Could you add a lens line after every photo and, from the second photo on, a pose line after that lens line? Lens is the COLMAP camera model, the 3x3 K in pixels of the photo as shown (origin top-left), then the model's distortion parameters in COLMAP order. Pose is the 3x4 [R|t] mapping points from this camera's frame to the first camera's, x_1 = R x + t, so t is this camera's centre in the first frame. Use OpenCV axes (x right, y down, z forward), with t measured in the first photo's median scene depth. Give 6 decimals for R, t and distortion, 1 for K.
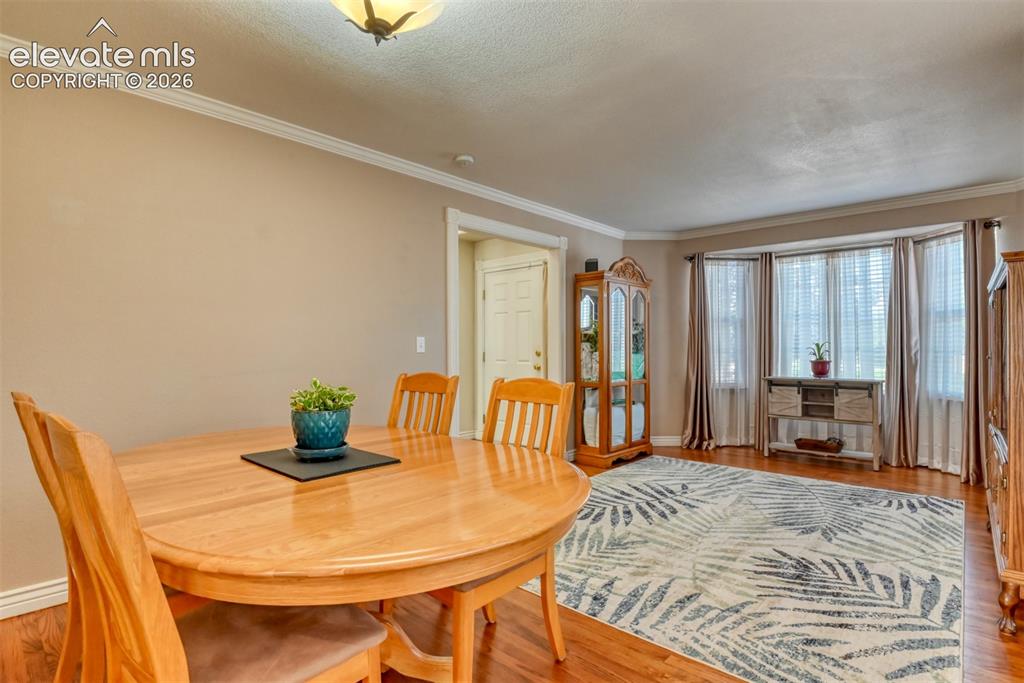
lens RADIAL K [[488.4, 0, 512.0], [0, 488.4, 341.5], [0, 0, 1]] dist [-0.017748, -0.000960]
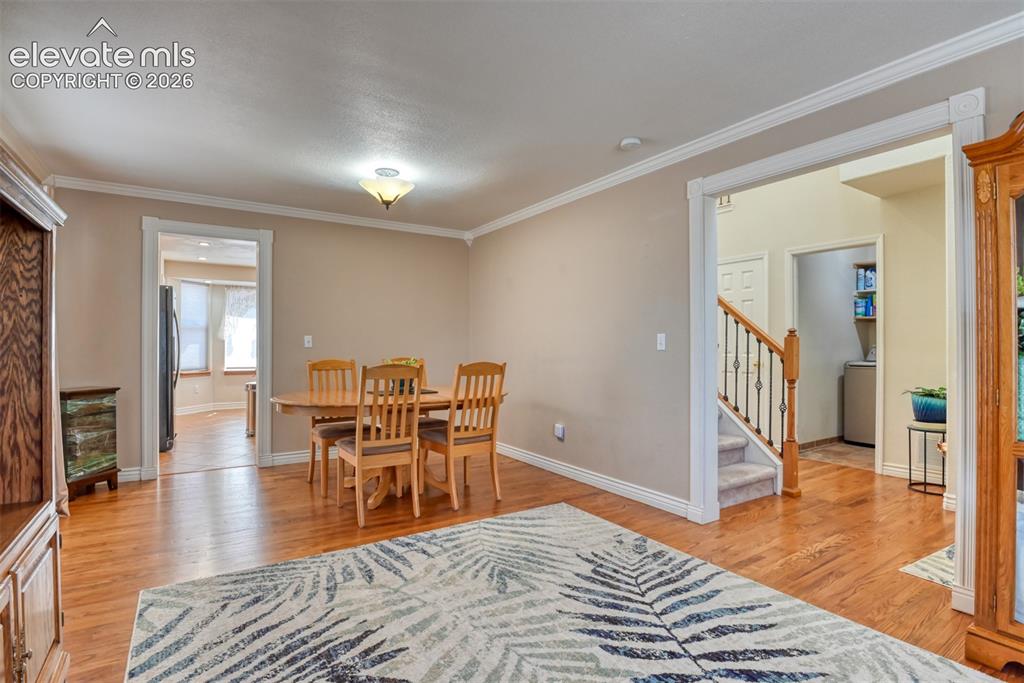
lens RADIAL K [[503.1, 0, 522.5], [0, 503.1, 344.4], [0, 0, 1]] dist [-0.018205, -0.008066]
pose [[-0.221245, -0.003476, -0.975212, 1.266380], [0.005108, 0.999976, -0.004723, 0.023103], [0.975205, -0.006026, -0.221222, 1.459274]]
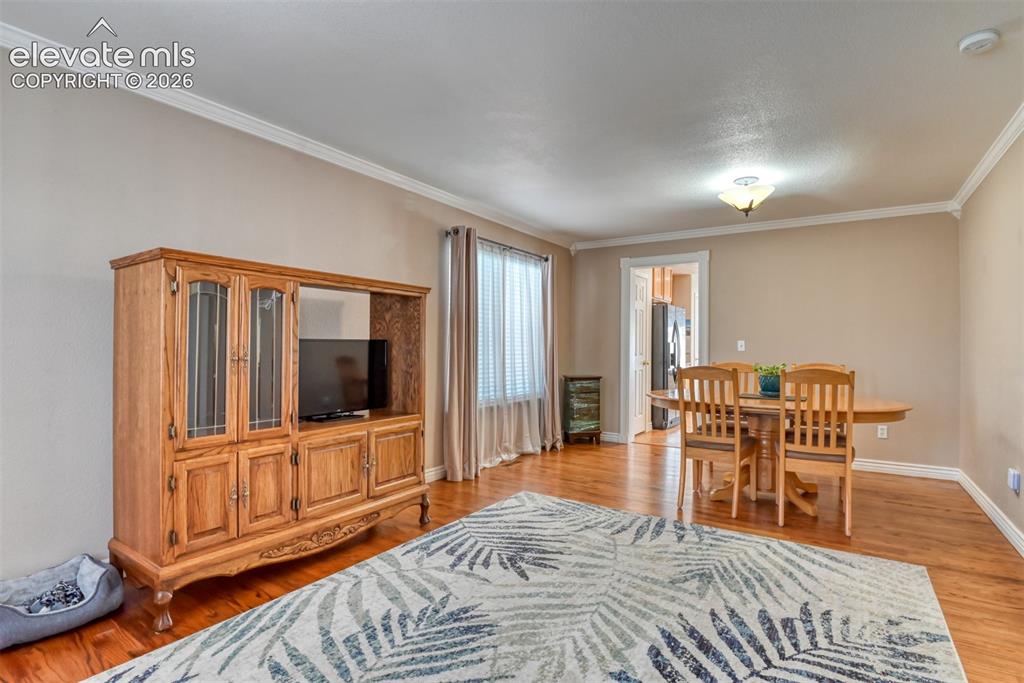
lens RADIAL K [[503.1, 0, 522.5], [0, 503.1, 344.4], [0, 0, 1]] dist [-0.018205, -0.008066]
pose [[-0.982707, -0.010163, -0.184886, 0.824104], [-0.007797, 0.999878, -0.013520, 0.028255], [0.185001, -0.011845, -0.982667, 2.151877]]
